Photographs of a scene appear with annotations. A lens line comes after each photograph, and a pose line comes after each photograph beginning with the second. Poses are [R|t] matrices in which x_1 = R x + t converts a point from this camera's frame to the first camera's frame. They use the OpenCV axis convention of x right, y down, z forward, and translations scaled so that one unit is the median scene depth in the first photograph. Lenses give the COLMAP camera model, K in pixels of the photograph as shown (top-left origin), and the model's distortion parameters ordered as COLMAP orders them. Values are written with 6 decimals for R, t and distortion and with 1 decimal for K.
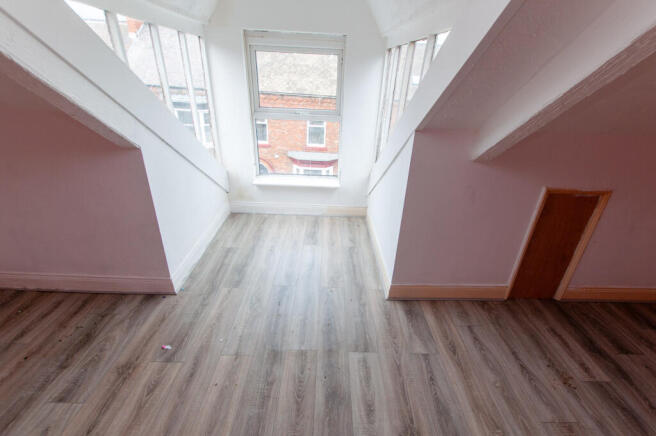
lens RADIAL K [[307.7, 0, 336.9], [0, 307.7, 221.5], [0, 0, 1]] dist [0.002225, 0.000052]
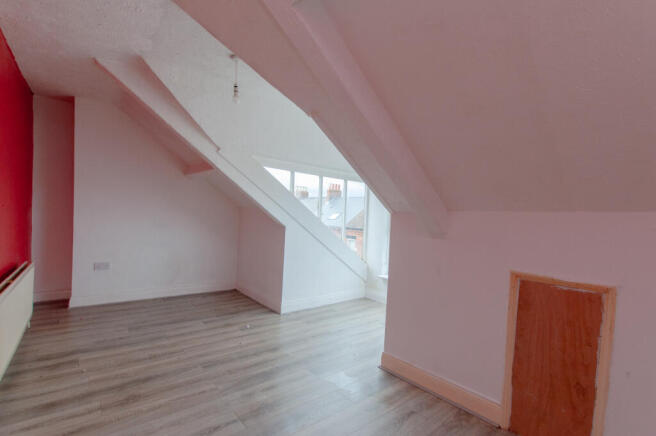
lens RADIAL K [[307.7, 0, 336.9], [0, 307.7, 221.5], [0, 0, 1]] dist [0.002225, 0.000052]
pose [[0.624076, -0.020918, -0.781084, 1.044813], [-0.343333, 0.890628, -0.298169, 0.196700], [0.701892, 0.454252, 0.548637, 0.093626]]
